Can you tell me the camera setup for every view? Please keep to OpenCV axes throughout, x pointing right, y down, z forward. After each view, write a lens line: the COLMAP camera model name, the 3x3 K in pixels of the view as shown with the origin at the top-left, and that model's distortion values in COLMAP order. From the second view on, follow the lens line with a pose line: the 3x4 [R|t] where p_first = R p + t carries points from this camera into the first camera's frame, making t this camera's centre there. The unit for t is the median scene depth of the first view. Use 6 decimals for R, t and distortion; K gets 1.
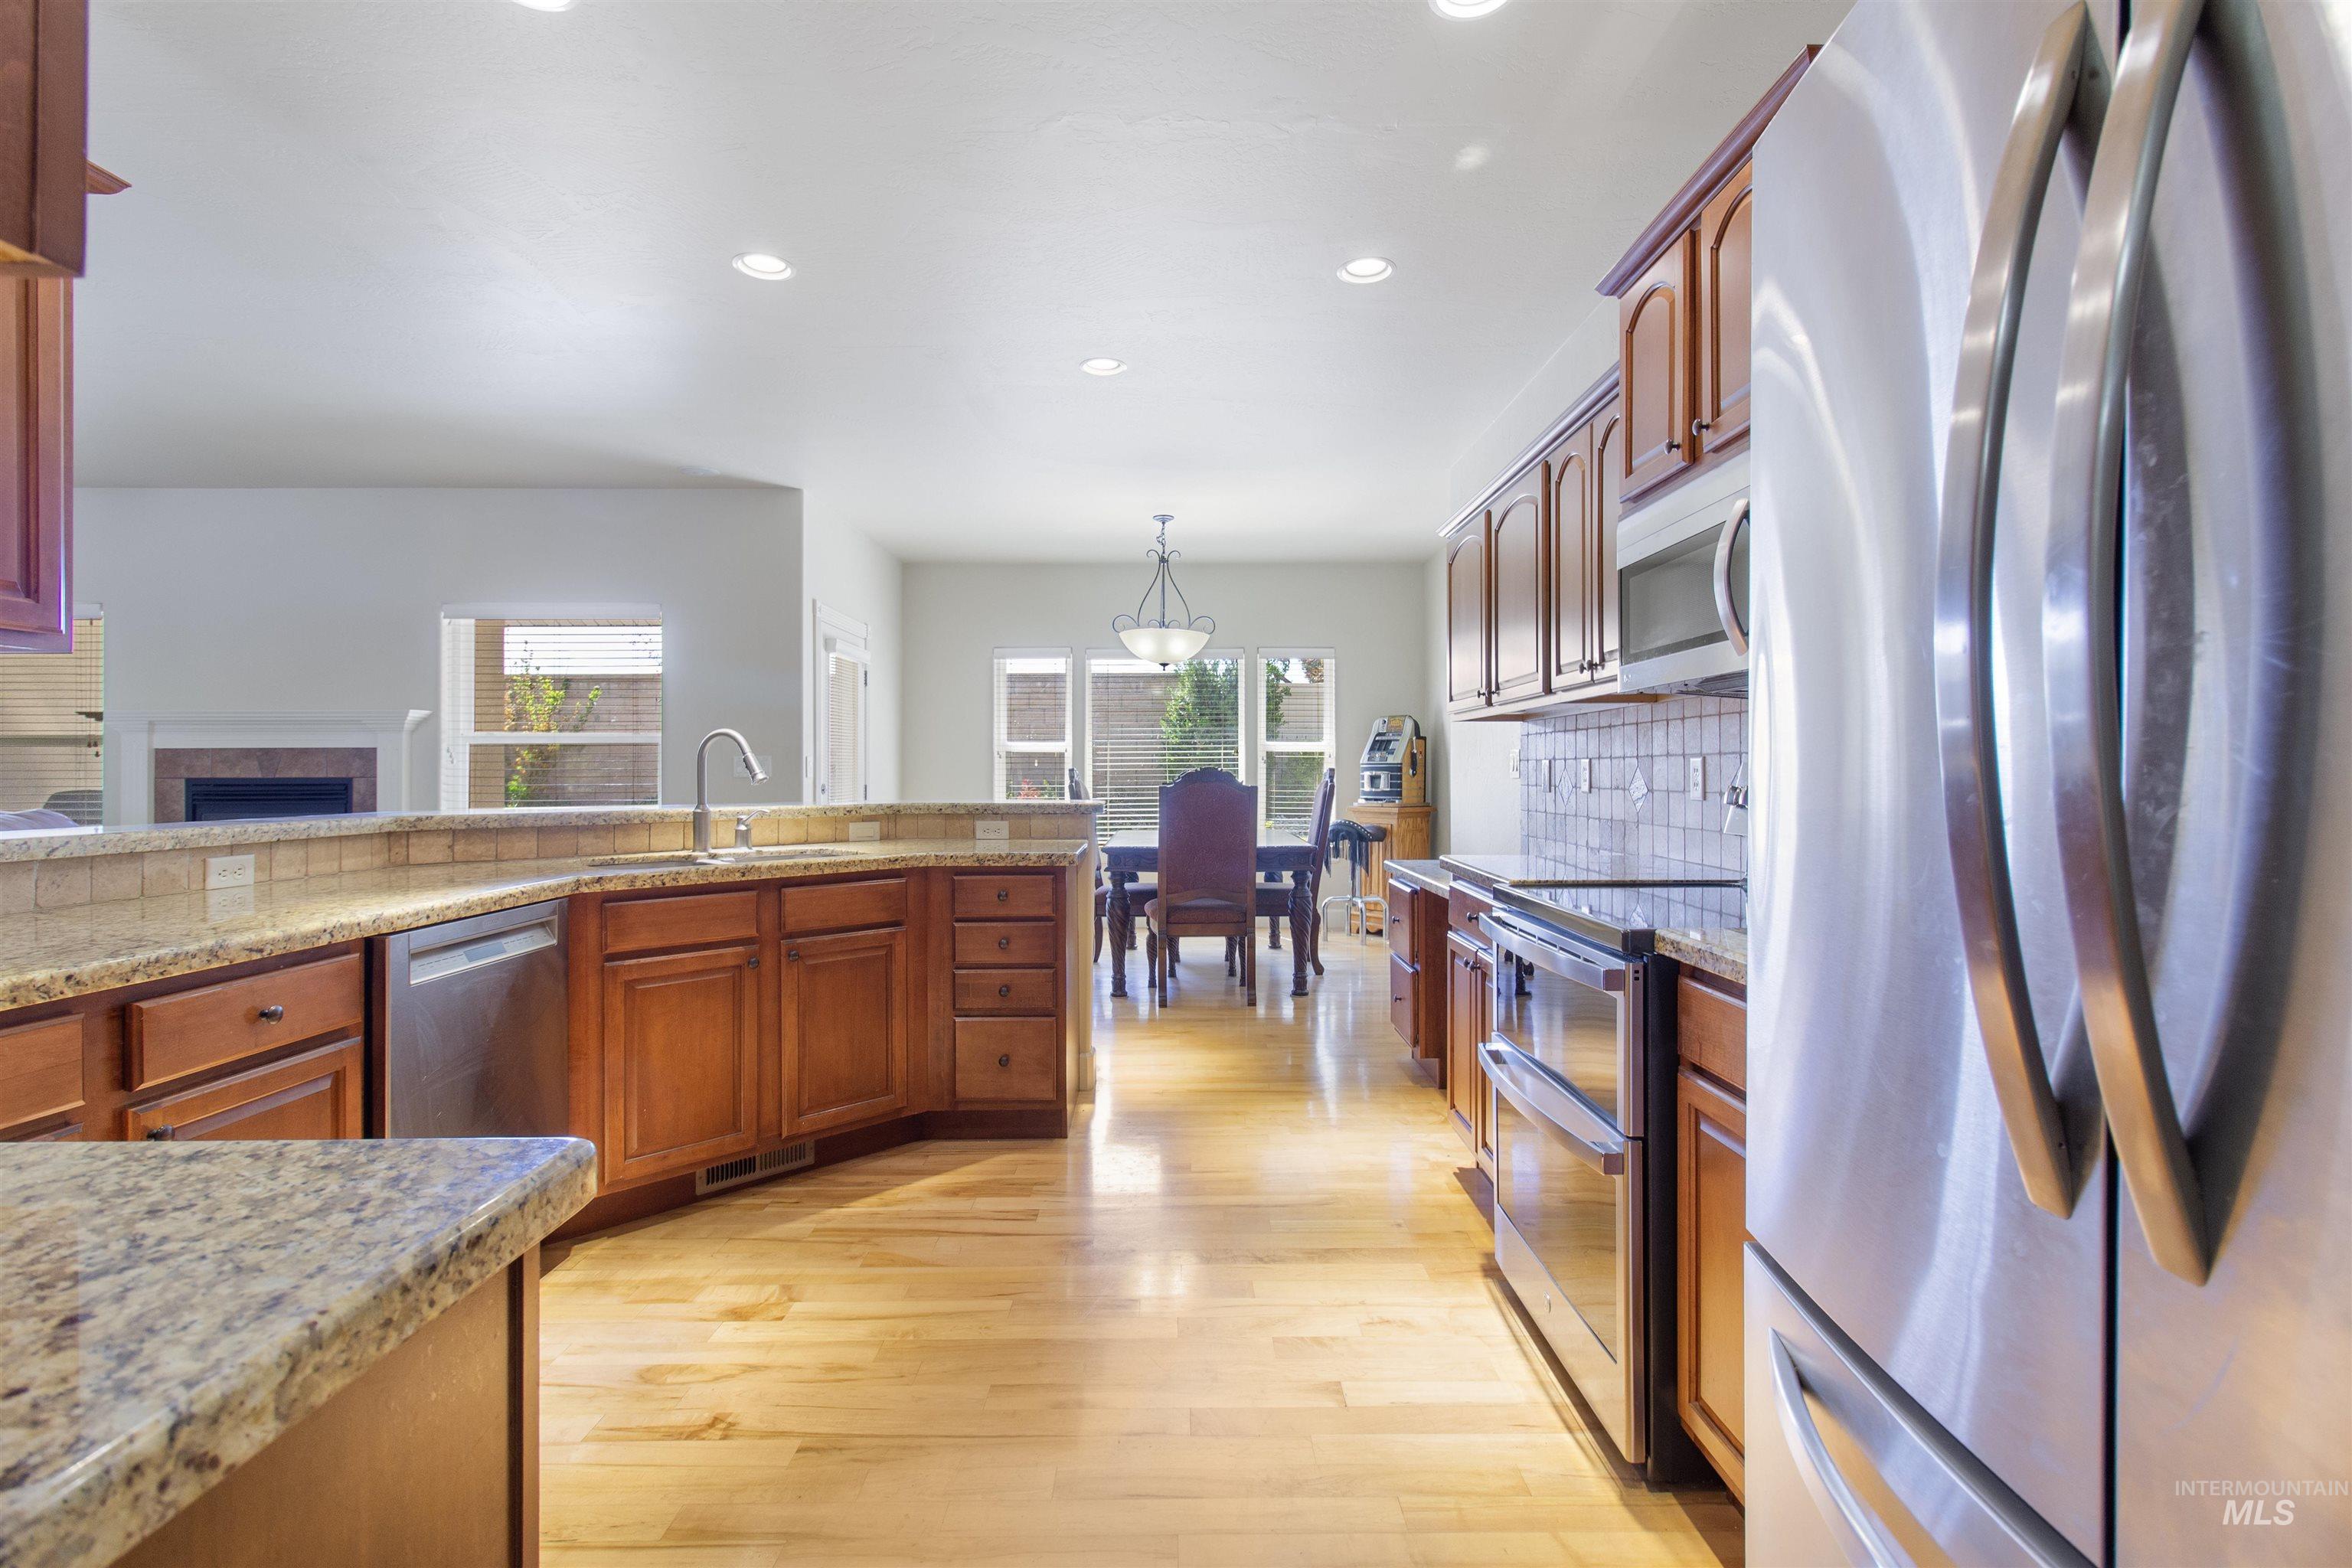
lens RADIAL K [[1089.6, 0, 1176.0], [0, 1089.6, 773.5], [0, 0, 1]] dist [0.003382, -0.000916]
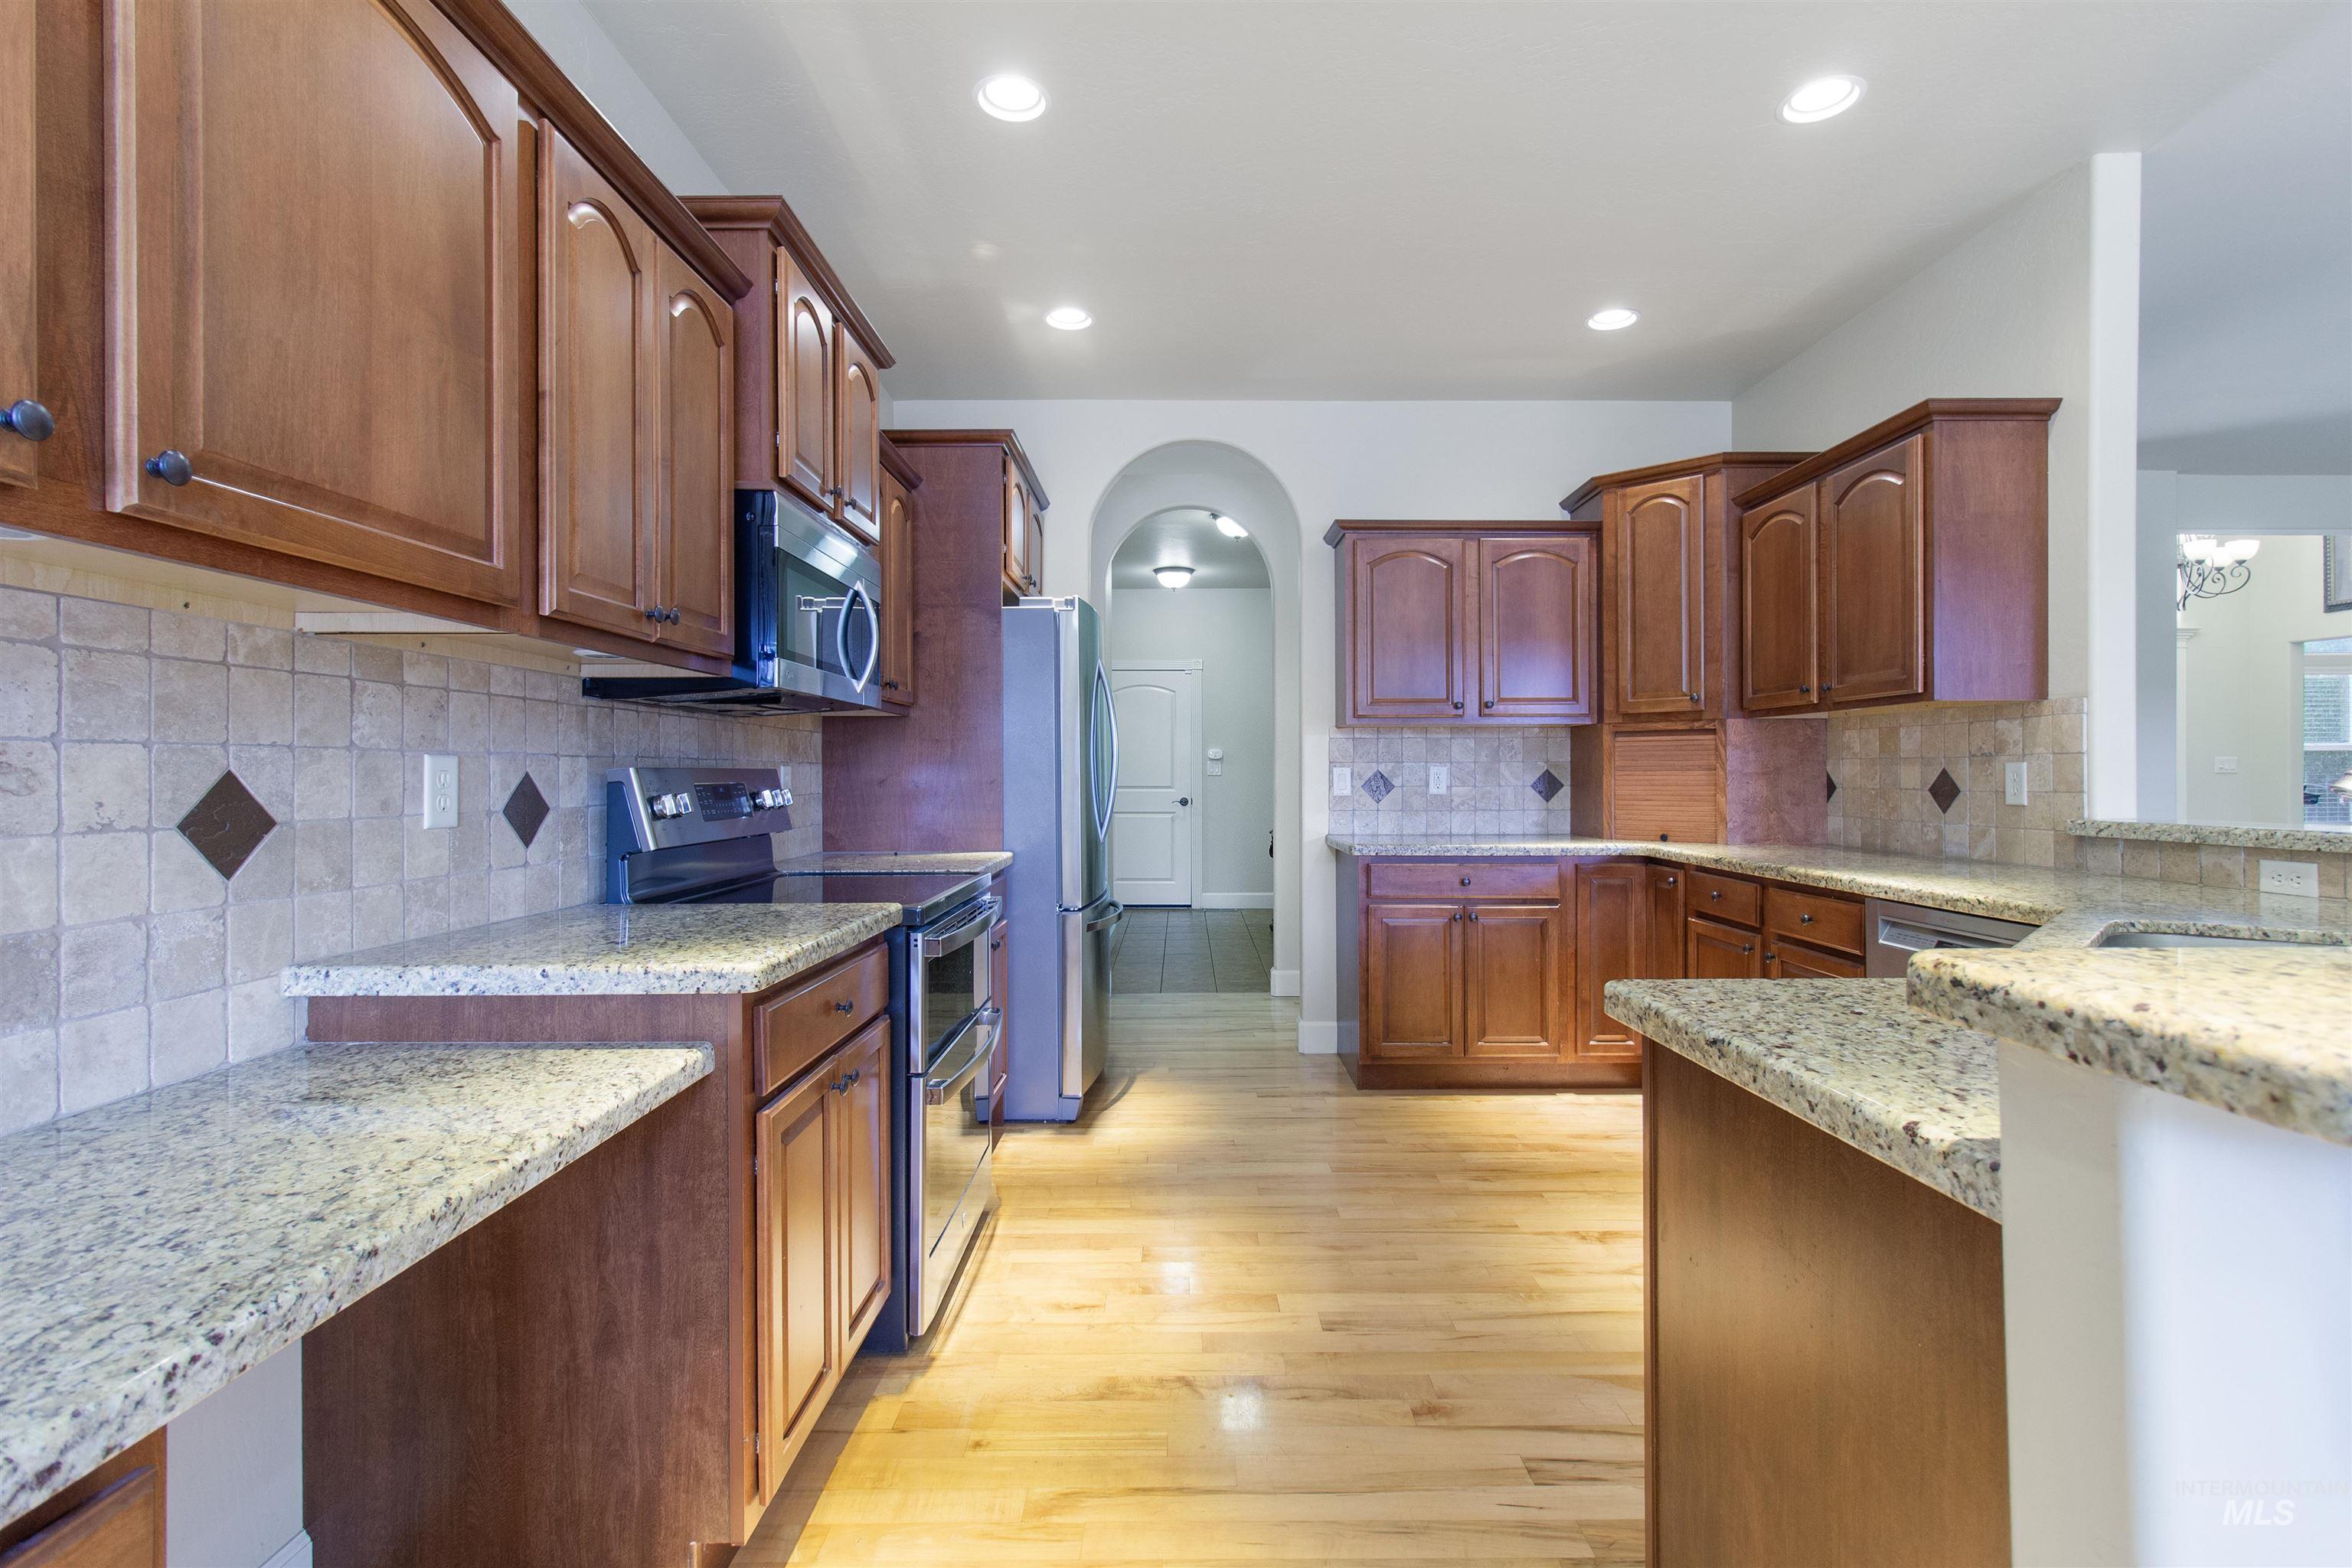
lens RADIAL K [[1089.6, 0, 1187.1], [0, 1089.6, 776.8], [0, 0, 1]] dist [0.003382, -0.000916]
pose [[-0.999986, 0.005118, -0.001412, 0.049521], [0.005112, 0.999979, 0.003991, -0.003483], [0.001432, 0.003983, -0.999991, 1.173702]]
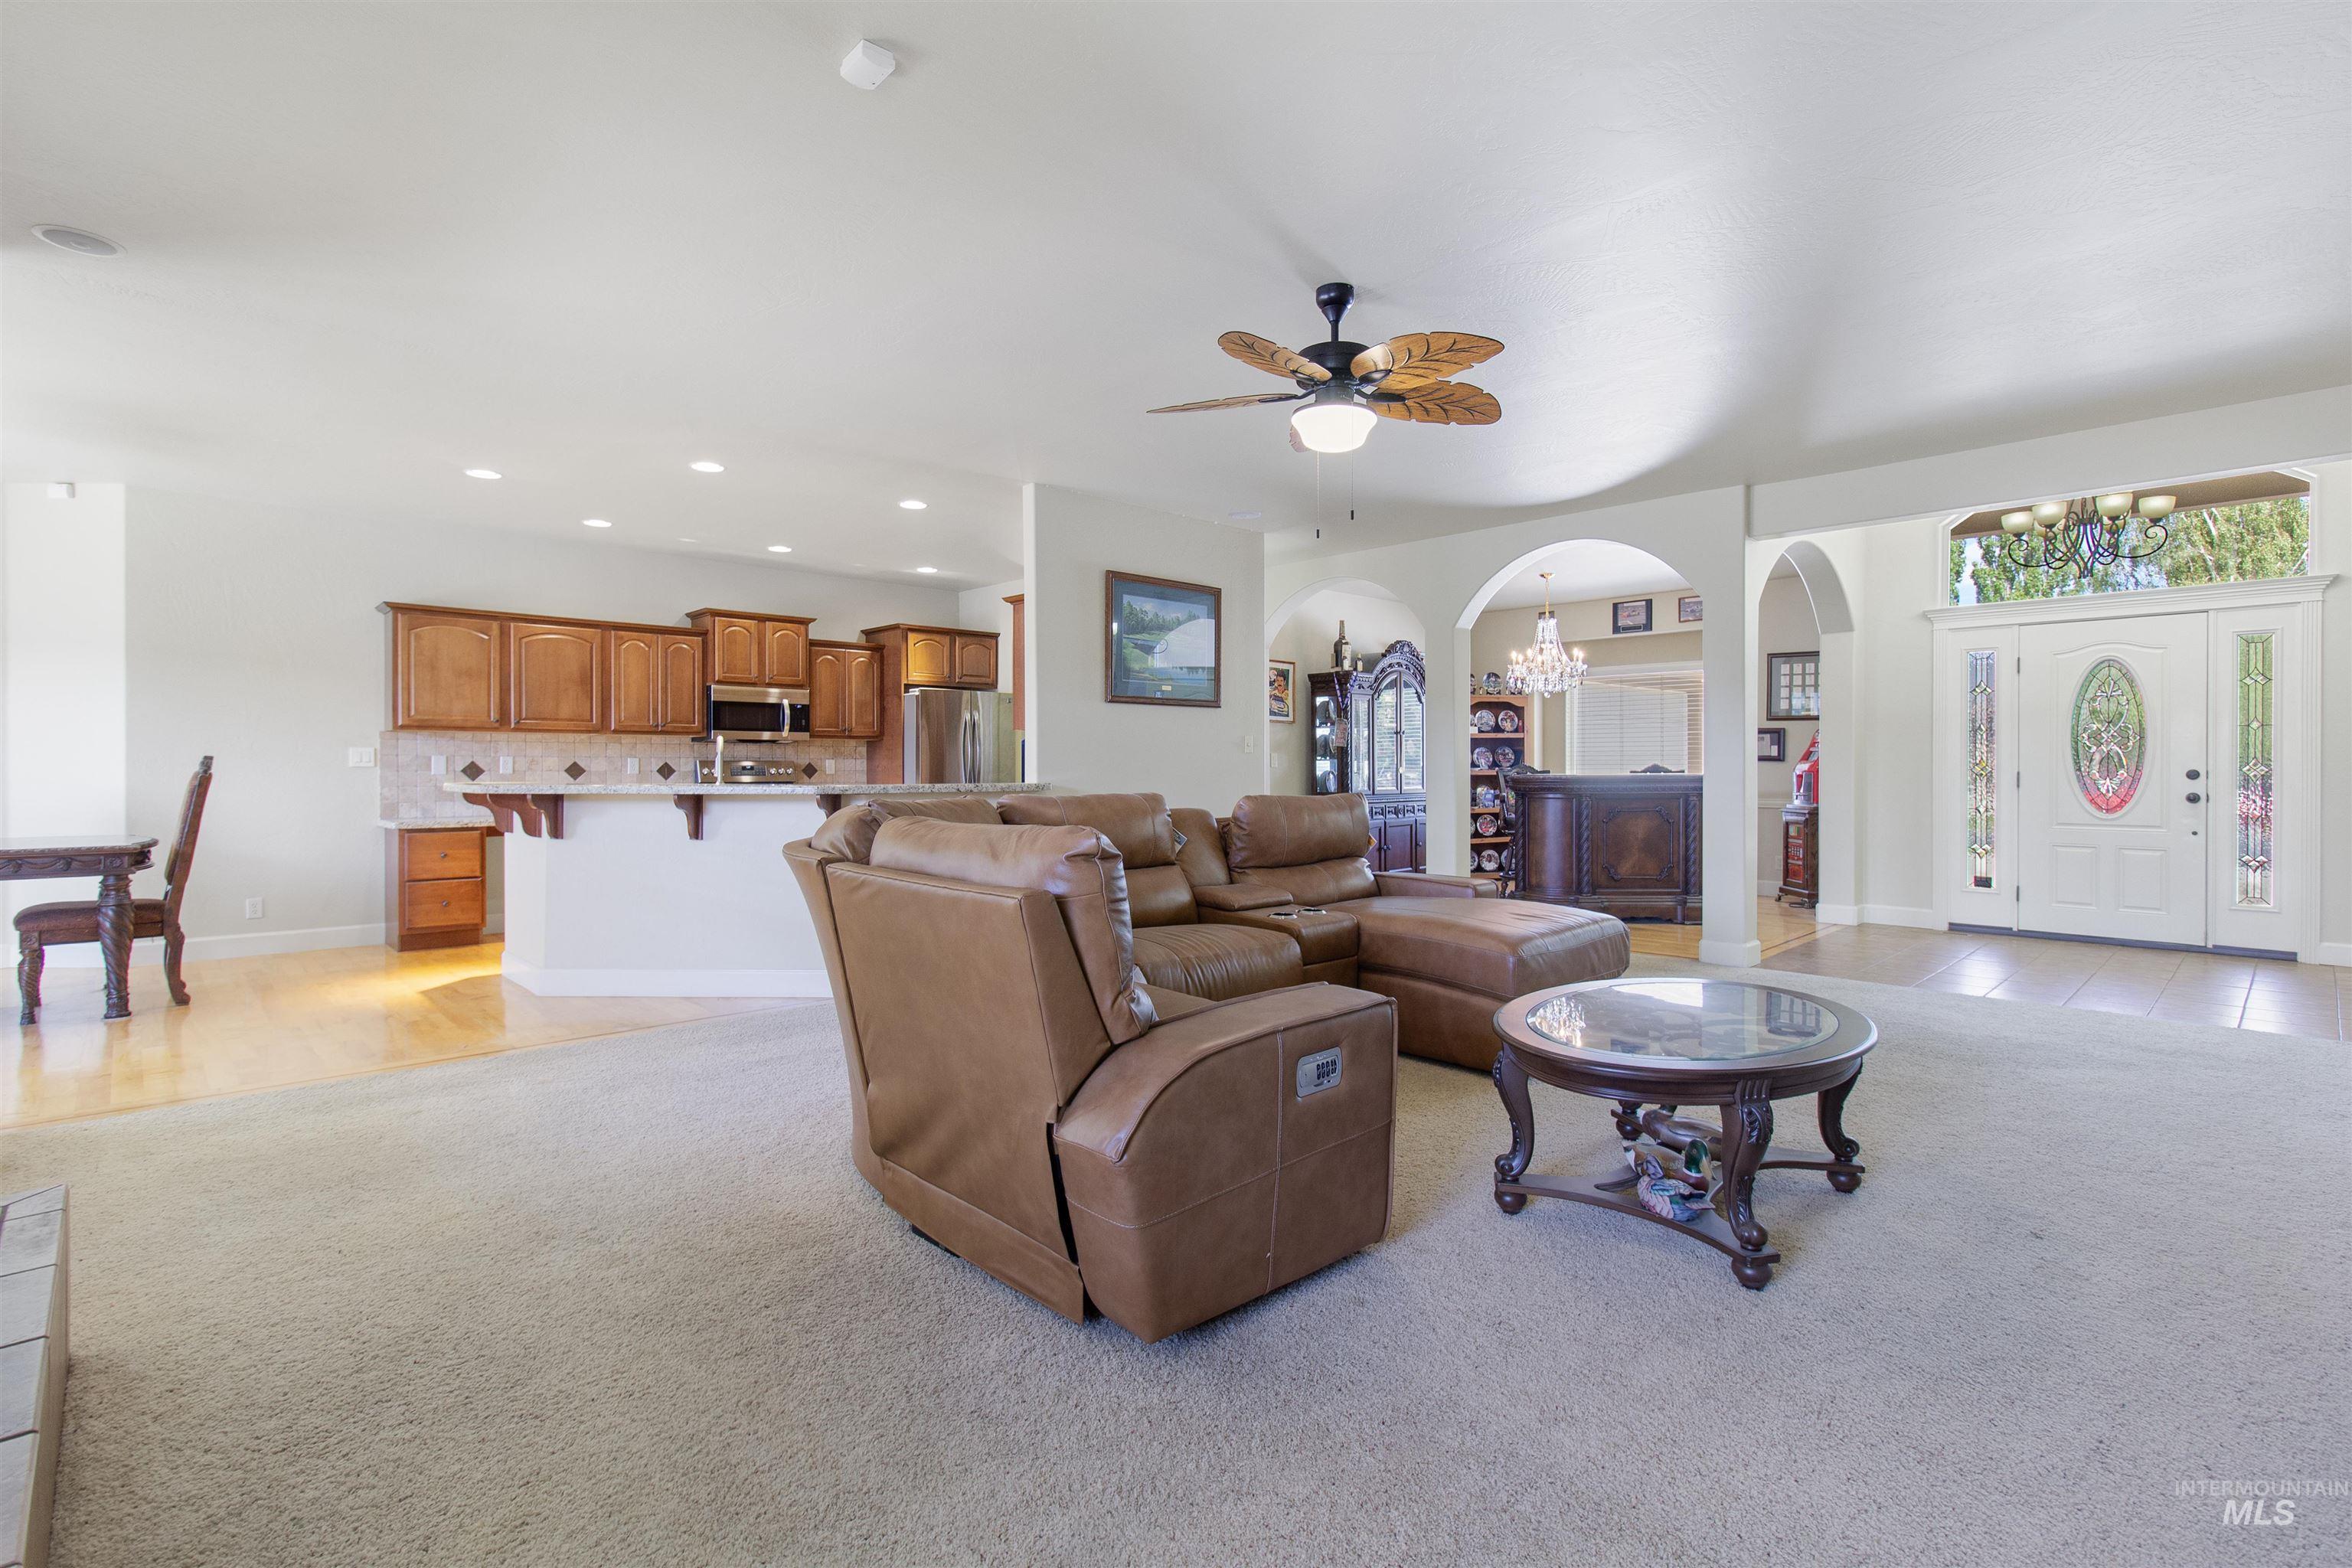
lens RADIAL K [[1089.6, 0, 1191.2], [0, 1089.6, 771.2], [0, 0, 1]] dist [0.003382, -0.000916]
pose [[-0.697819, -0.002978, 0.716268, -1.797425], [0.001360, 0.999984, 0.005482, 0.002949], [-0.716273, 0.004799, -0.697804, 1.396466]]
